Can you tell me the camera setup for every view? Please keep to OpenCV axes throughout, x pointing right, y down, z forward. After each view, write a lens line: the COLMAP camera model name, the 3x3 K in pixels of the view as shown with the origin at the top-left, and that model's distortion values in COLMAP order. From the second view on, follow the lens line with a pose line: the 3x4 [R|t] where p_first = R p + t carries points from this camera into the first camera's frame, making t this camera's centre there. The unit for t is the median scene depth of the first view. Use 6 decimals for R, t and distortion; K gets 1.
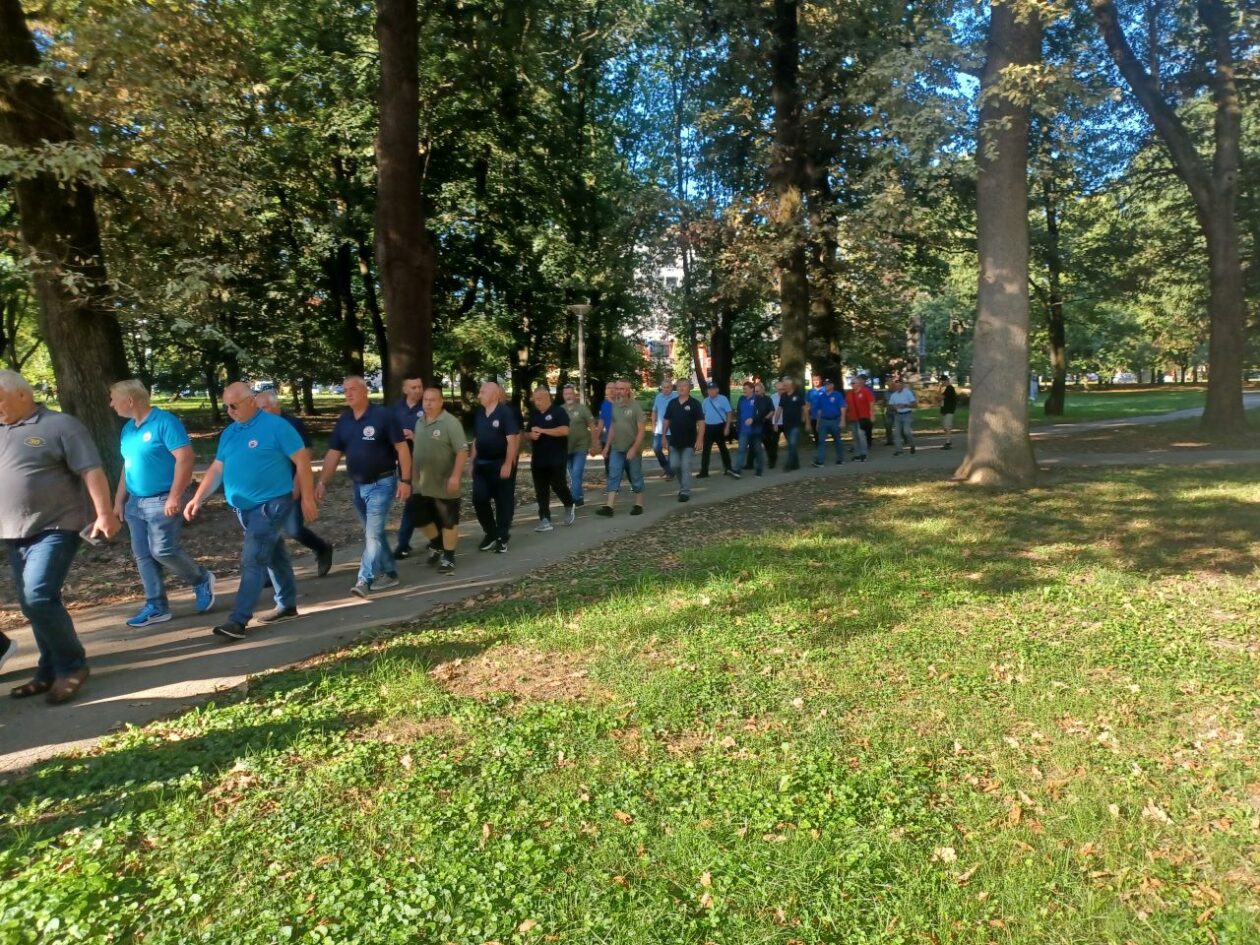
lens RADIAL K [[925.9, 0, 632.4], [0, 925.9, 472.1], [0, 0, 1]] dist [0.000884, 0.003733]
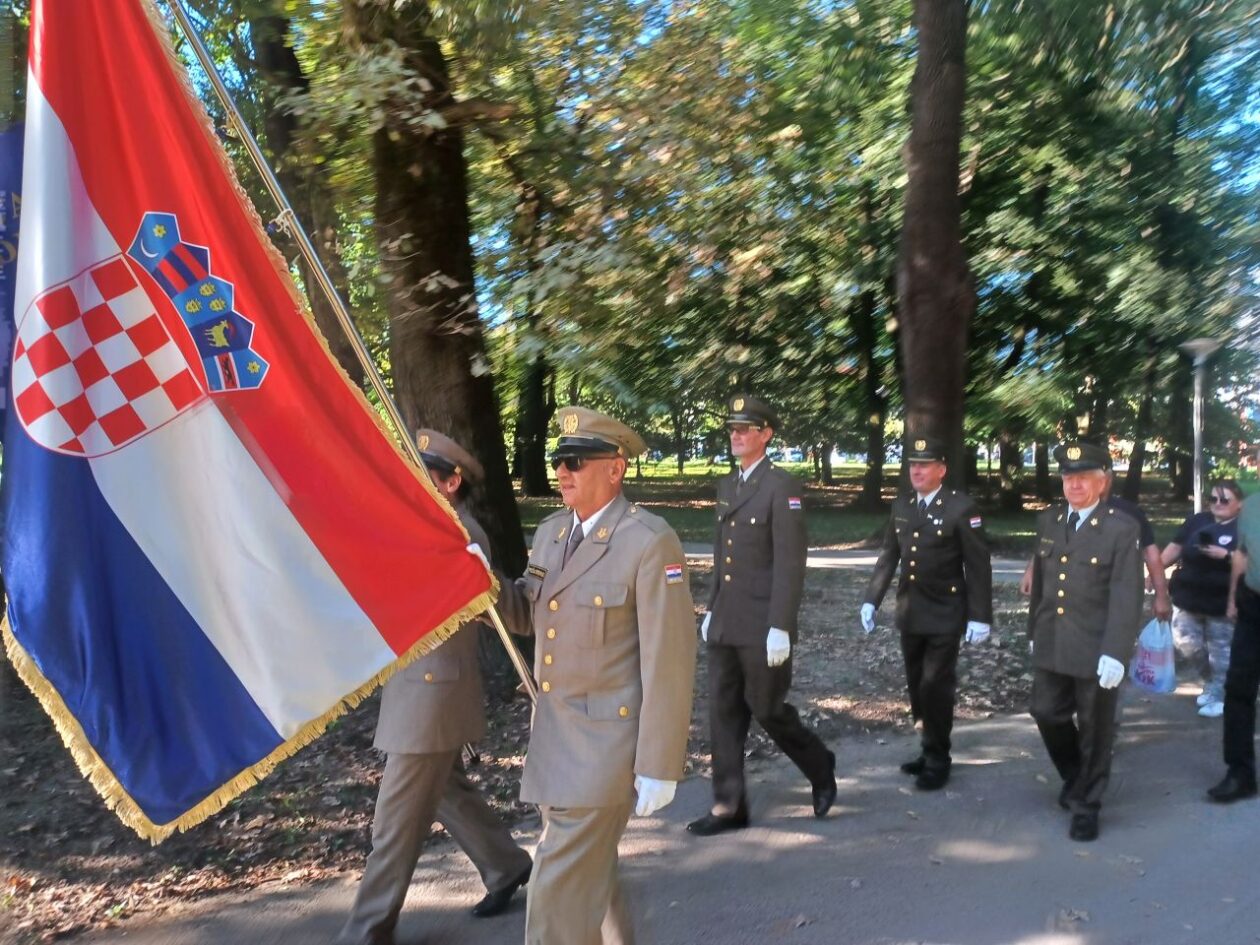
lens RADIAL K [[925.9, 0, 633.7], [0, 925.9, 472.3], [0, 0, 1]] dist [0.000884, 0.003733]
pose [[0.847788, 0.033079, -0.529302, -0.026234], [-0.072209, 0.995958, -0.053415, -0.013139], [0.525396, 0.083505, 0.846750, 0.136366]]
